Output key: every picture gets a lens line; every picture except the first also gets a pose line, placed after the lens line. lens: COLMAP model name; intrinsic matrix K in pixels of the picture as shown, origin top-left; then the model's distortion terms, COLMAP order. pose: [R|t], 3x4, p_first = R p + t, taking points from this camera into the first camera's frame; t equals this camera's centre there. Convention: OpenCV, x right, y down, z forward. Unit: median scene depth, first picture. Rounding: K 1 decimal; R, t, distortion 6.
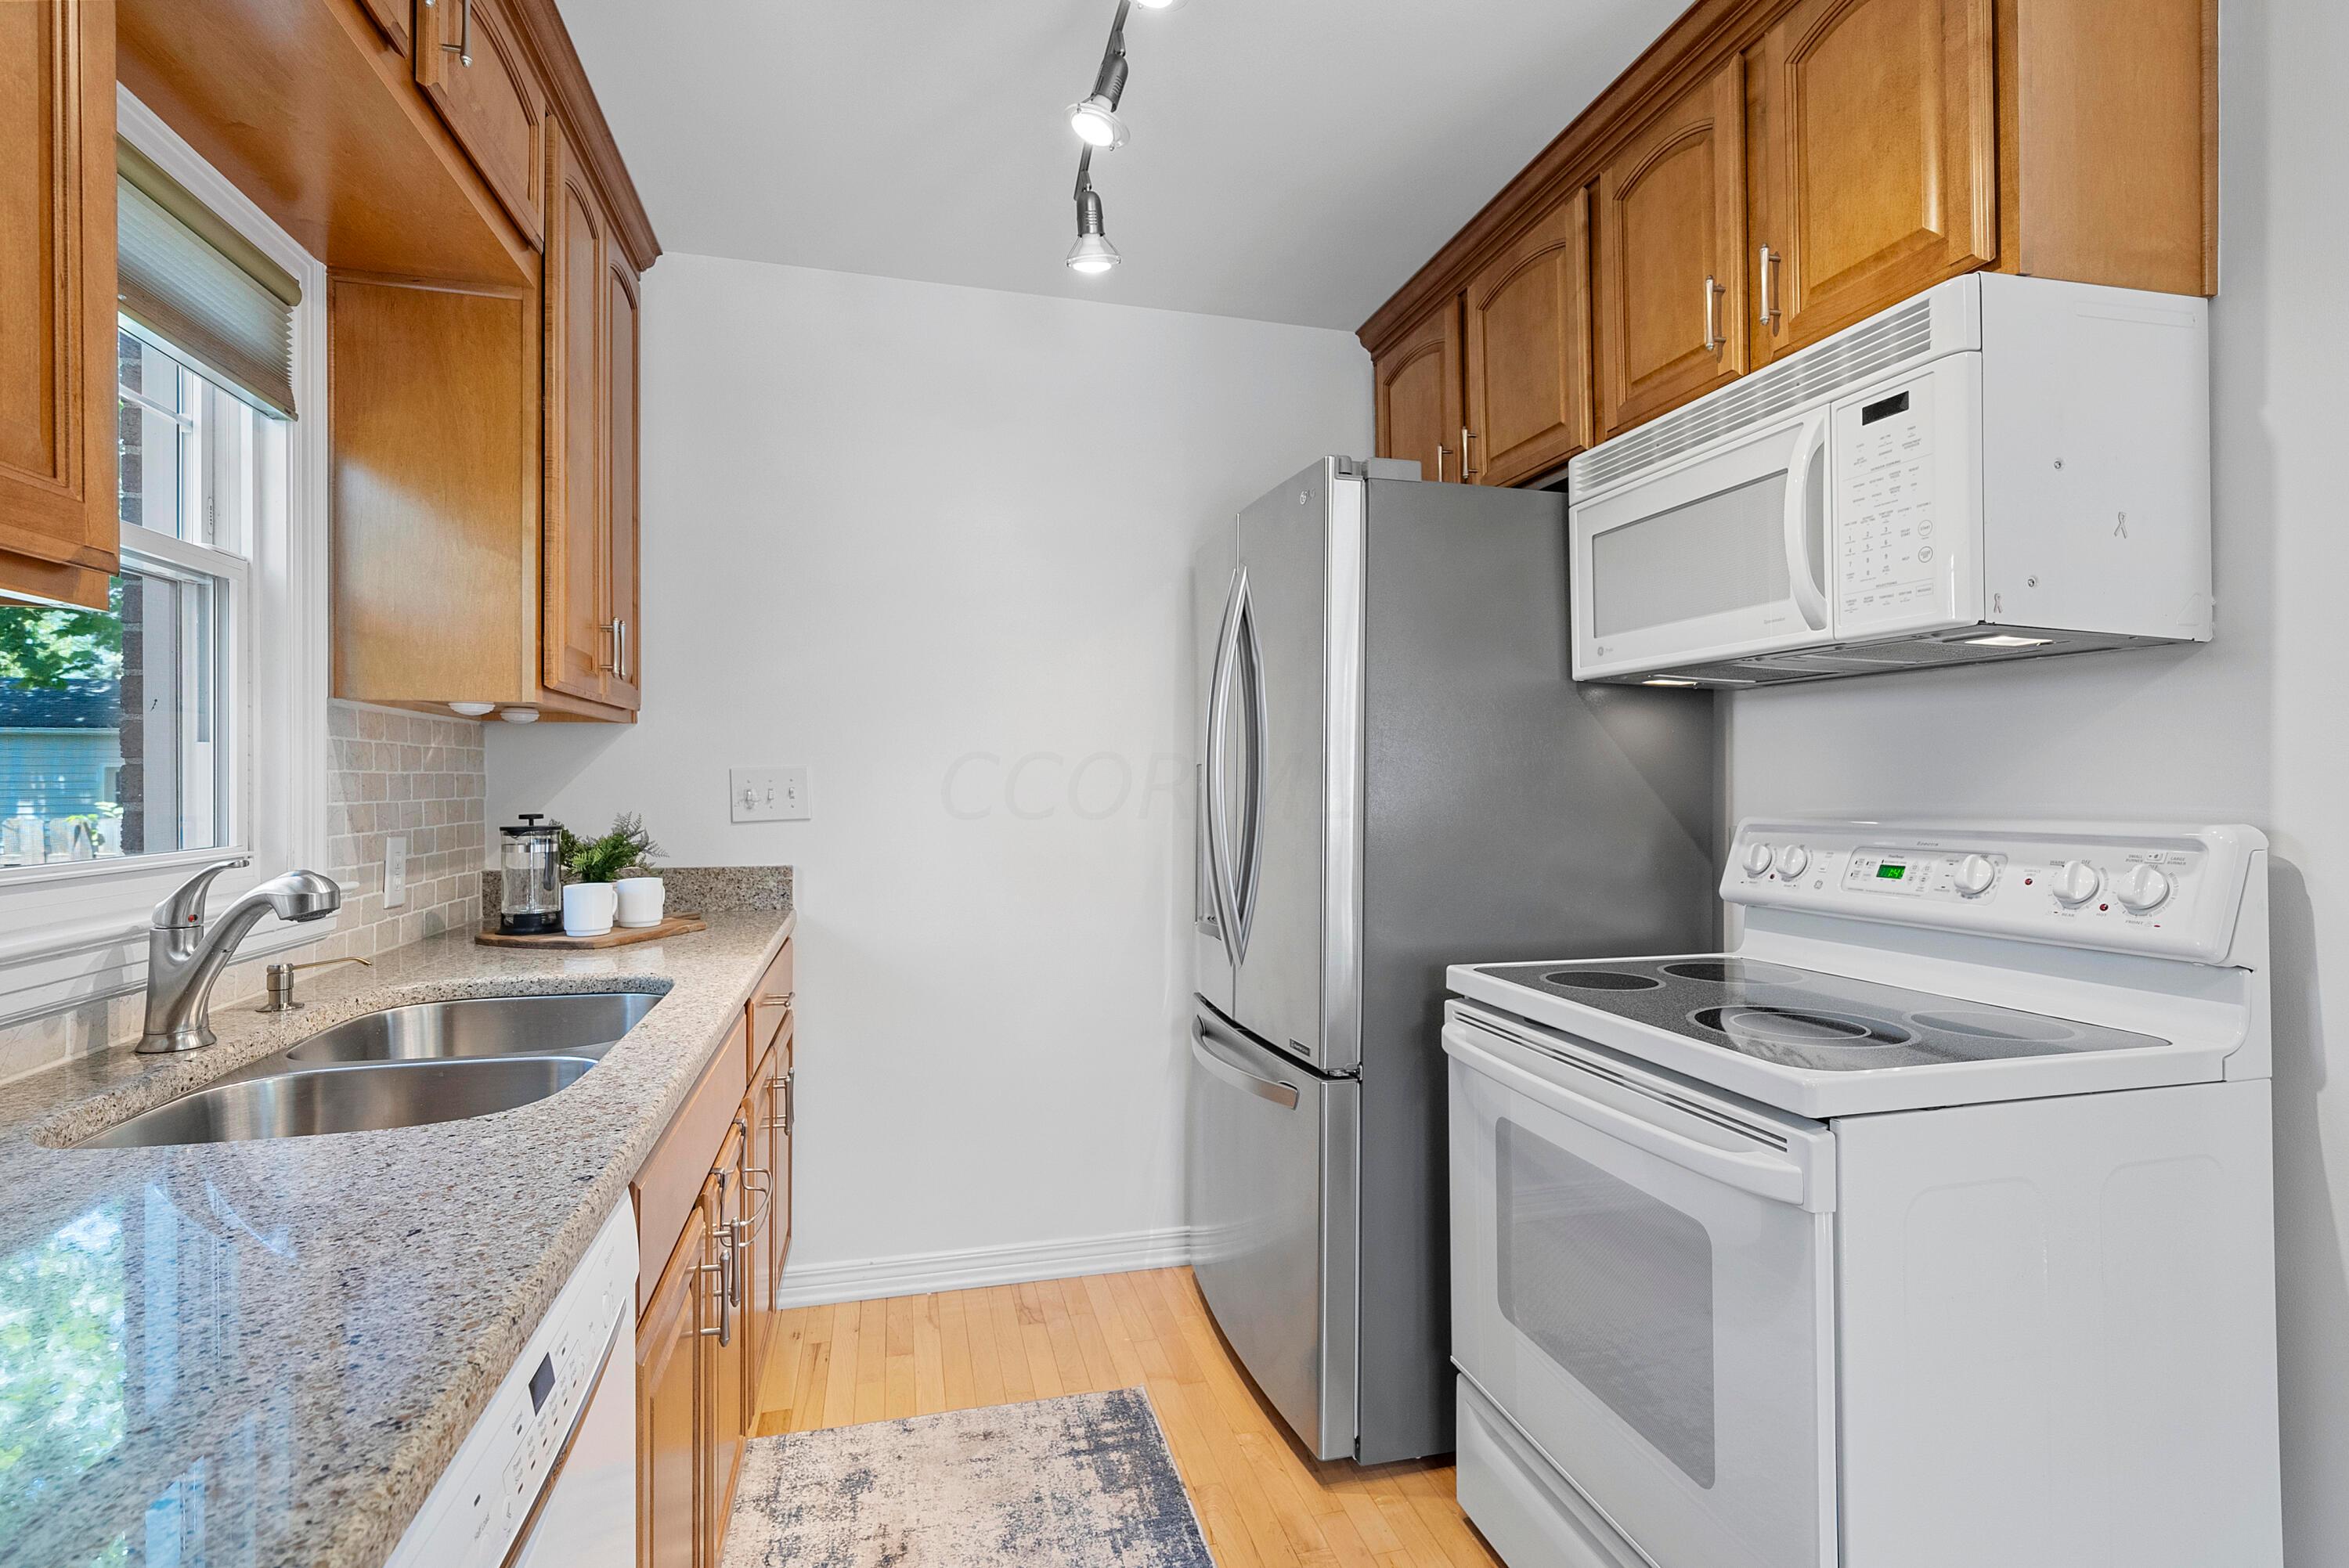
lens RADIAL K [[1081.5, 0, 1192.7], [0, 1081.5, 779.8], [0, 0, 1]] dist [-0.000417, 0.001286]
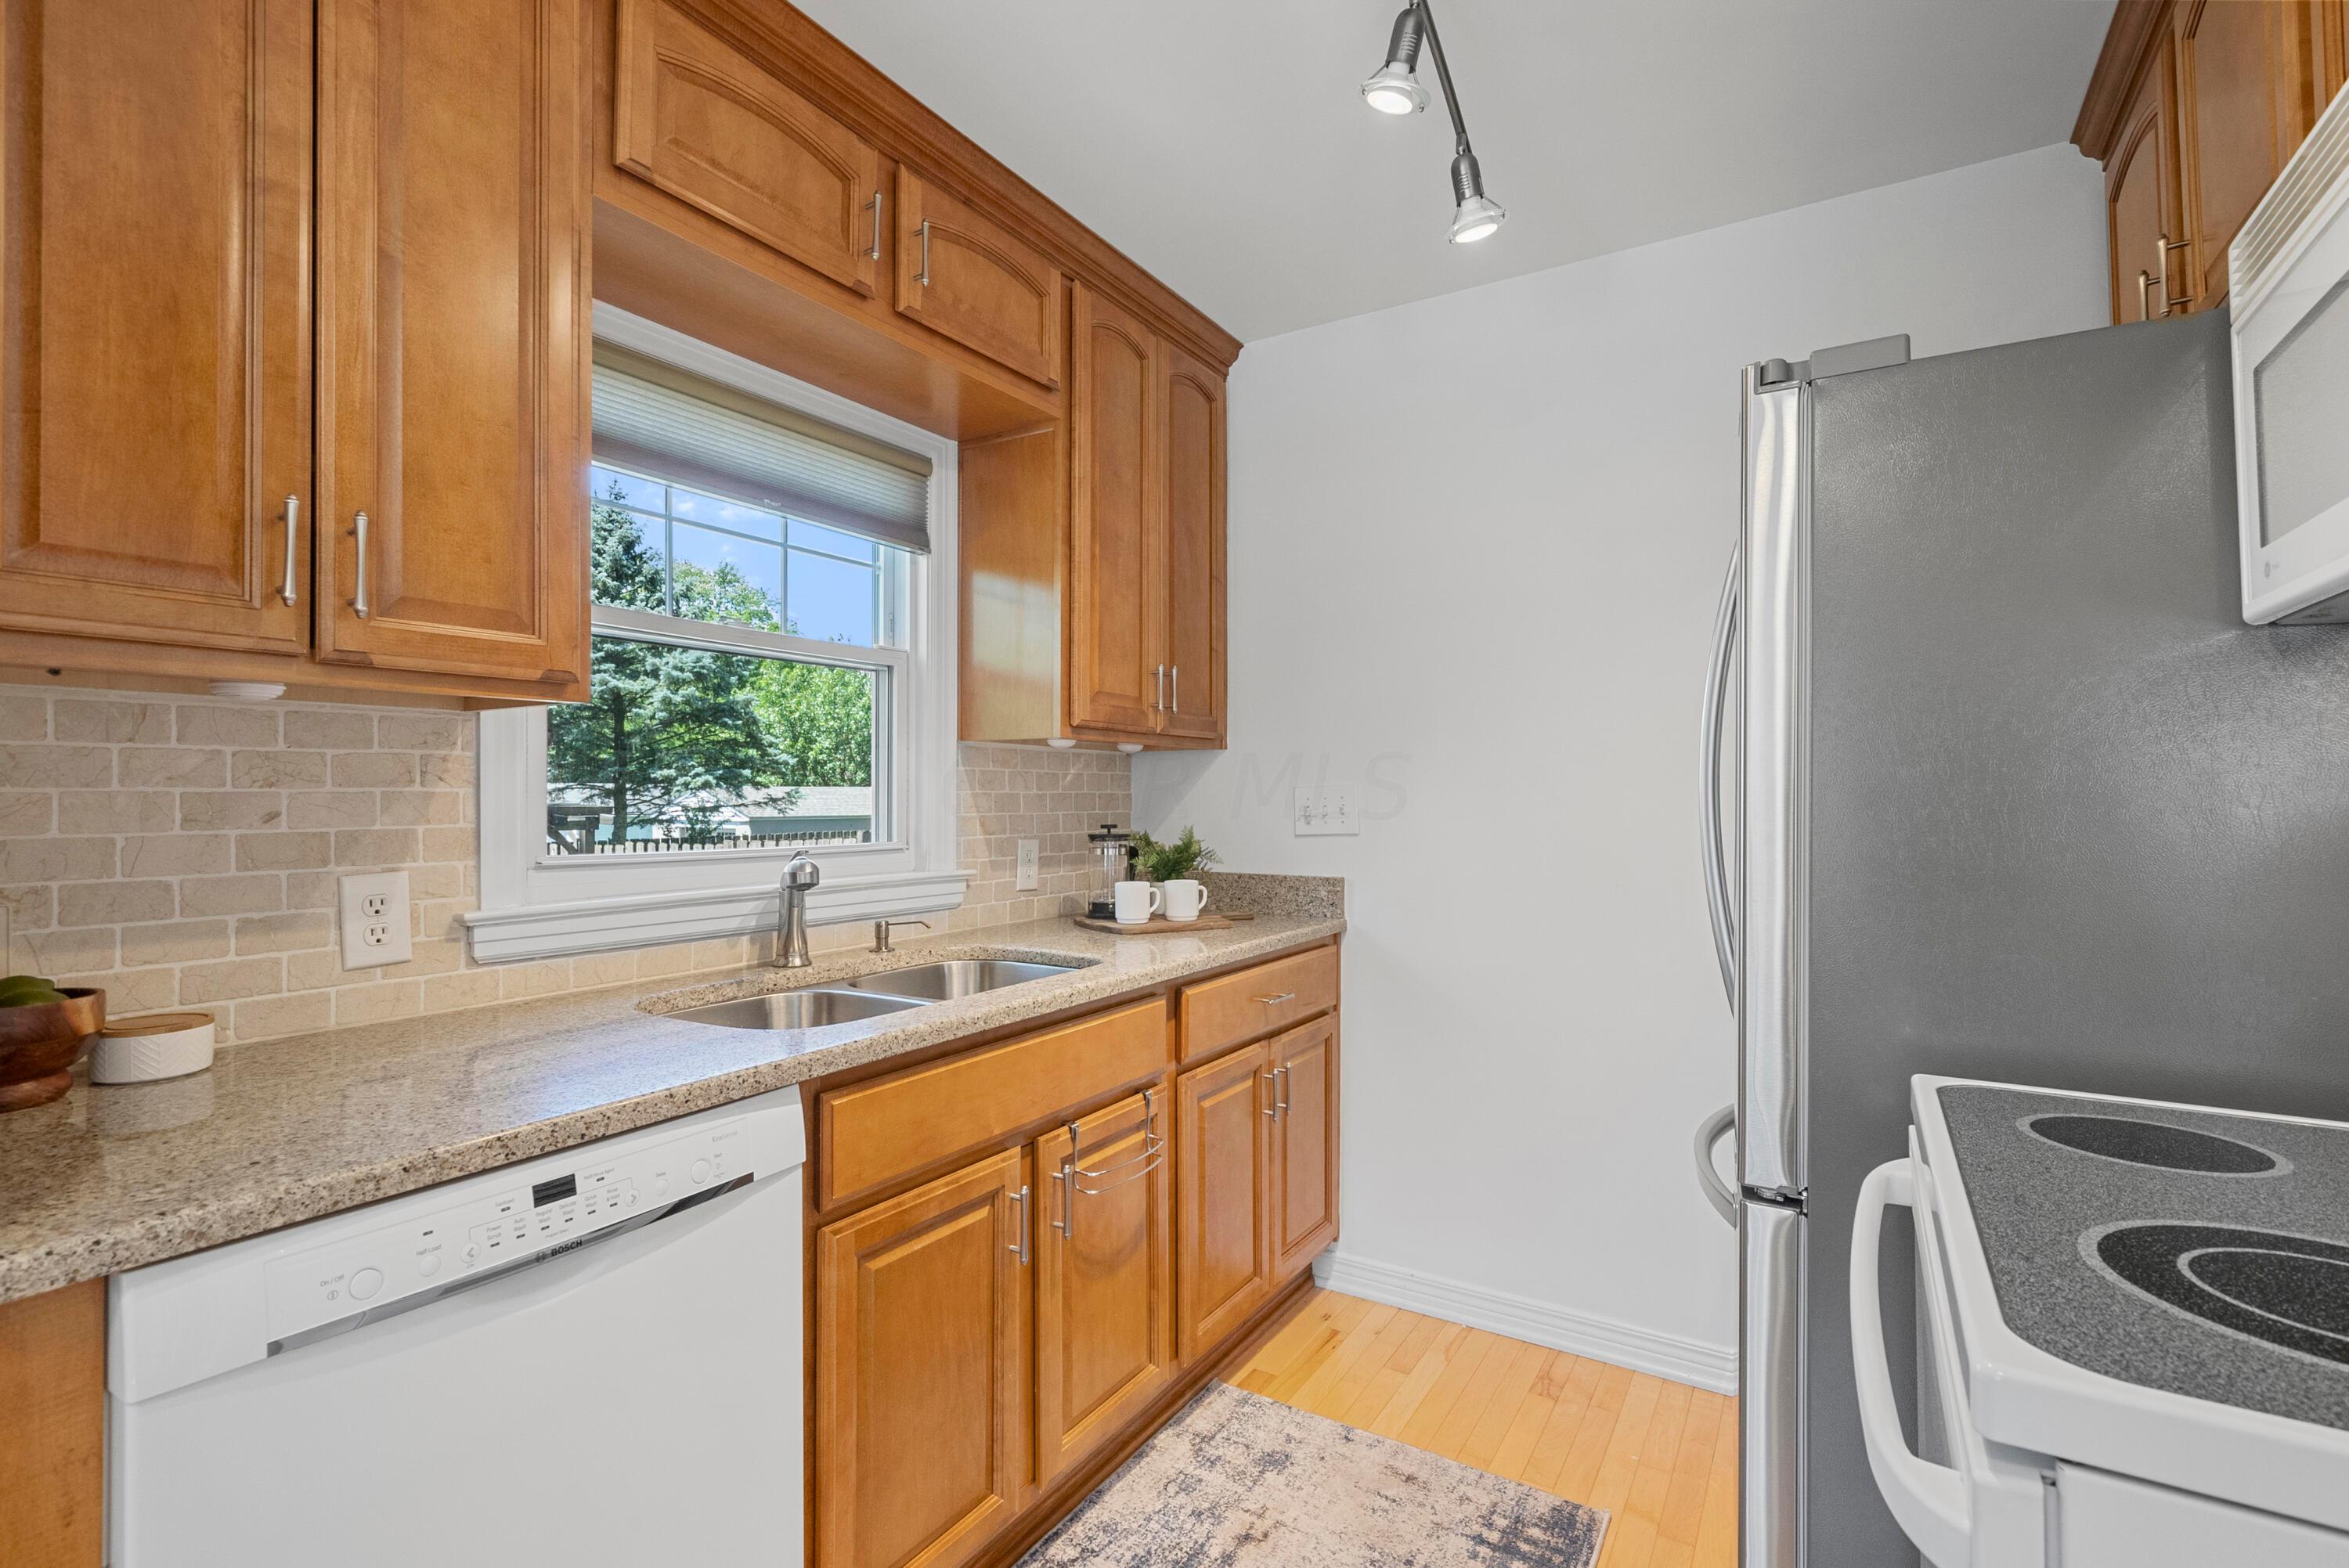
lens RADIAL K [[1081.5, 0, 1194.8], [0, 1081.5, 785.4], [0, 0, 1]] dist [-0.000417, 0.001286]
pose [[0.691703, -0.008892, -0.722128, 0.396609], [0.001321, 0.999938, -0.011048, -0.000118], [0.722181, 0.006687, 0.691671, 0.202129]]
